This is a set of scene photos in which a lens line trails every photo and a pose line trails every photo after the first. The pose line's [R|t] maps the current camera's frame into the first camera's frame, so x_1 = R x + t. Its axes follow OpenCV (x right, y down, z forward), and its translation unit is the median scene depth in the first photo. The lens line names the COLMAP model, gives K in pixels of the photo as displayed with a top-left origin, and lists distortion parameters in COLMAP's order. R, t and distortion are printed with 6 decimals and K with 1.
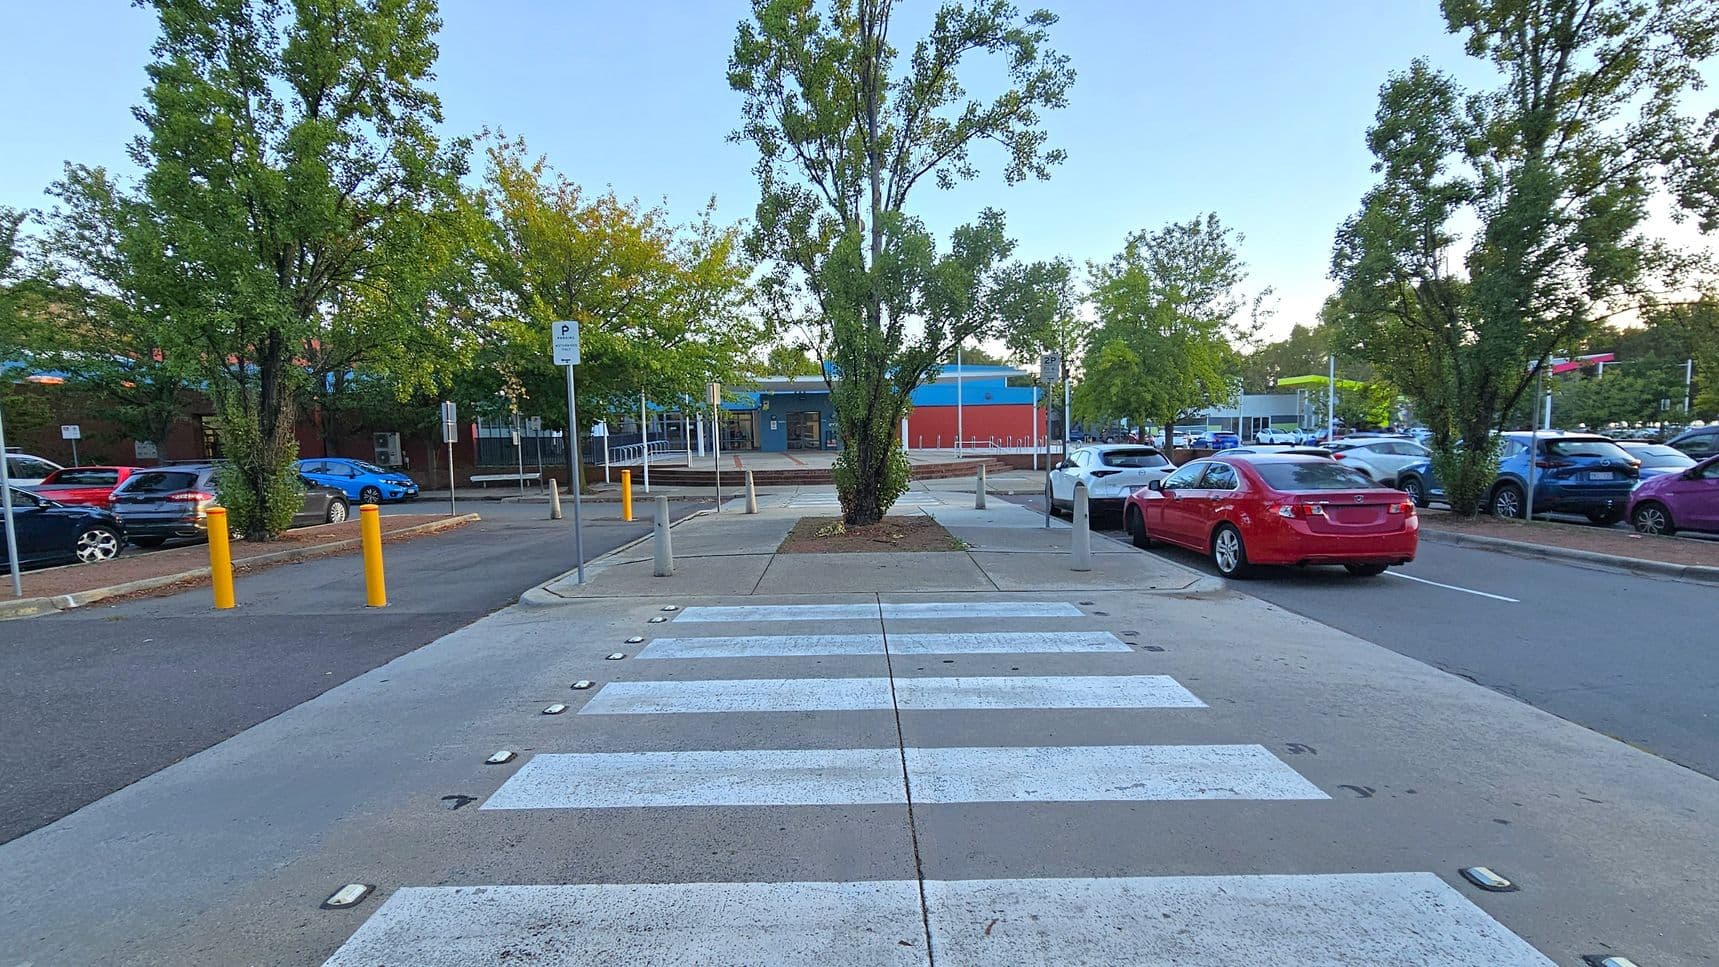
lens RADIAL K [[808.9, 0, 858.6], [0, 808.9, 505.6], [0, 0, 1]] dist [0.000484, -0.000220]
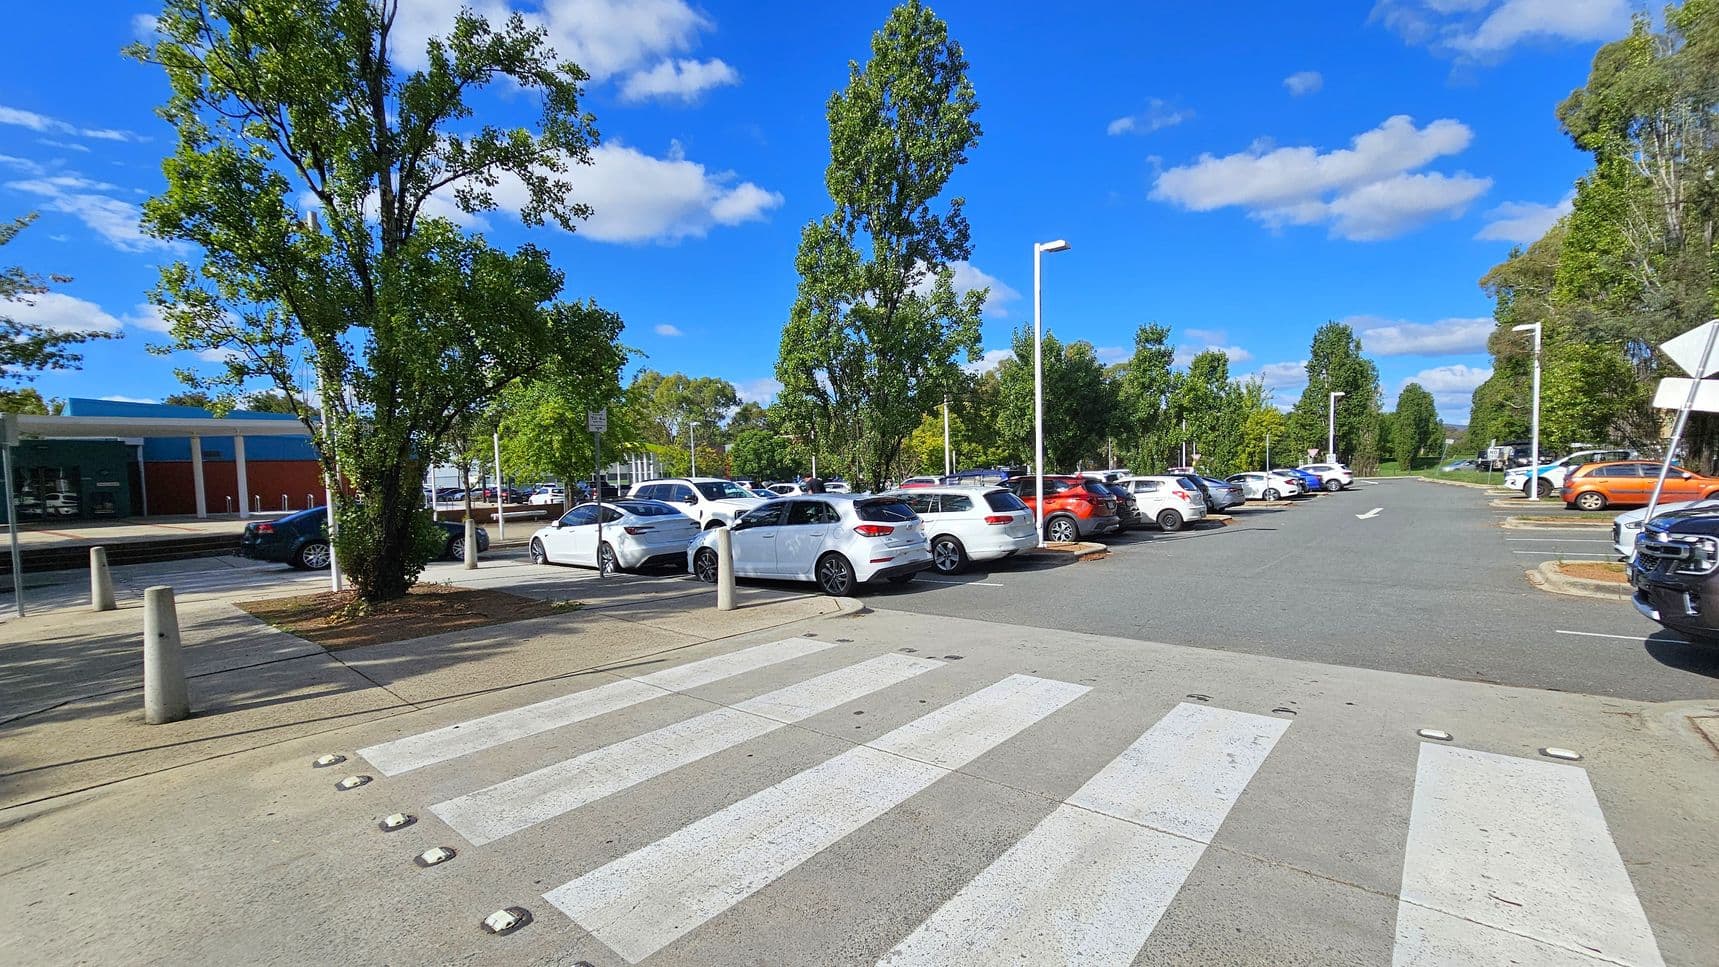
lens RADIAL K [[707.2, 0, 859.5], [0, 707.2, 503.3], [0, 0, 1]] dist [-0.001202, -0.000655]
pose [[0.653230, -0.029983, 0.756566, -0.467917], [0.084149, 0.995900, -0.033187, -0.018094], [-0.752469, 0.085343, 0.653075, 0.427695]]
